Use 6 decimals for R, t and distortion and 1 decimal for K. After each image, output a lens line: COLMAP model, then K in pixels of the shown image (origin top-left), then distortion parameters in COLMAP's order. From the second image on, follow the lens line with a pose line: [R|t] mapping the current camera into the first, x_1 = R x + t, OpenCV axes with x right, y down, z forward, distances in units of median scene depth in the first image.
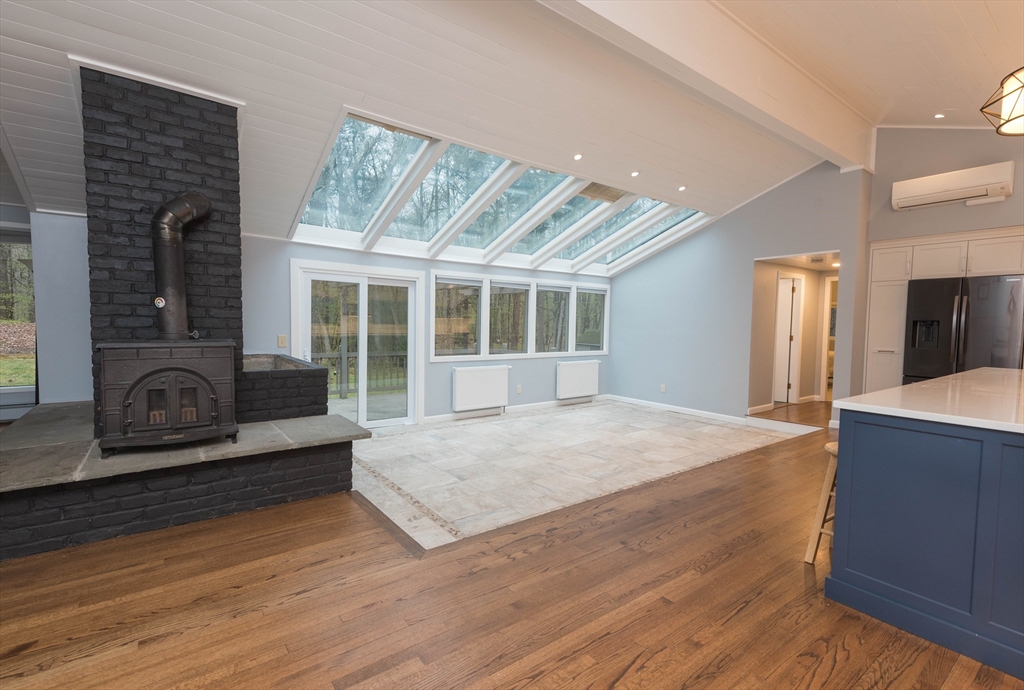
lens RADIAL K [[463.5, 0, 514.5], [0, 463.5, 348.1], [0, 0, 1]] dist [0.009492, -0.001363]
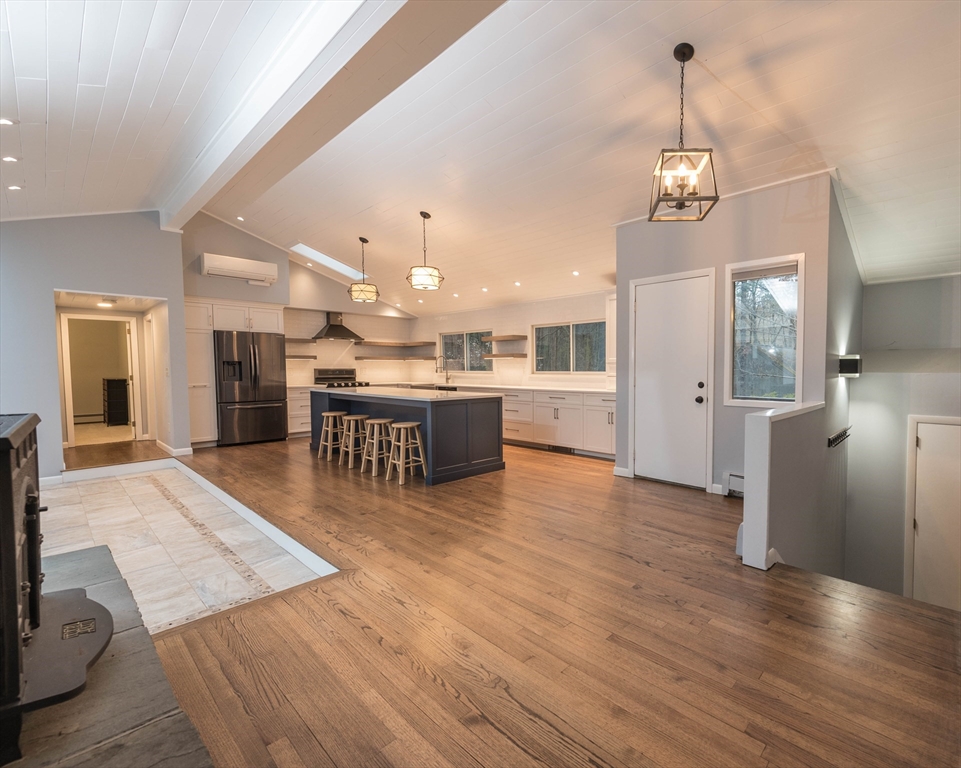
lens RADIAL K [[451.5, 0, 569.3], [0, 451.5, 386.7], [0, 0, 1]] dist [0.013755, -0.002679]
pose [[-0.213554, -0.056203, 0.975313, -0.606236], [0.052666, 0.996230, 0.068940, -0.023311], [-0.975511, 0.066088, -0.209788, 0.299257]]
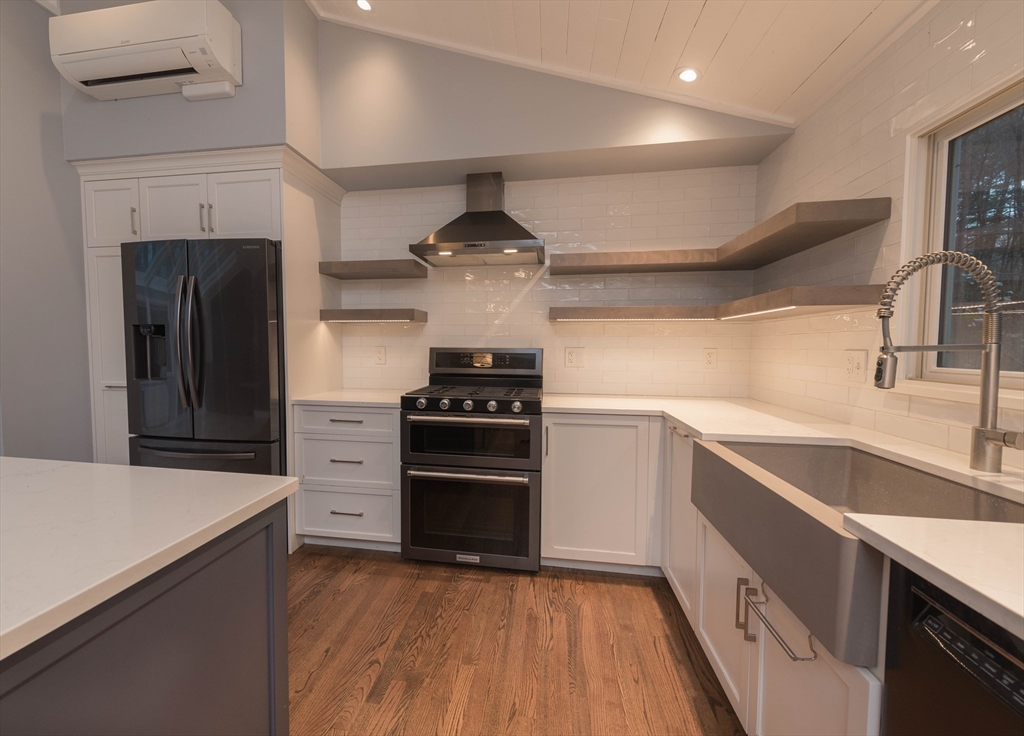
lens RADIAL K [[443.1, 0, 469.7], [0, 443.1, 364.3], [0, 0, 1]] dist [0.020678, 0.000122]
pose [[0.734420, -0.048536, 0.676957, 0.765840], [0.044463, 0.998738, 0.023369, -0.012771], [-0.677237, 0.012937, 0.735651, 0.392571]]
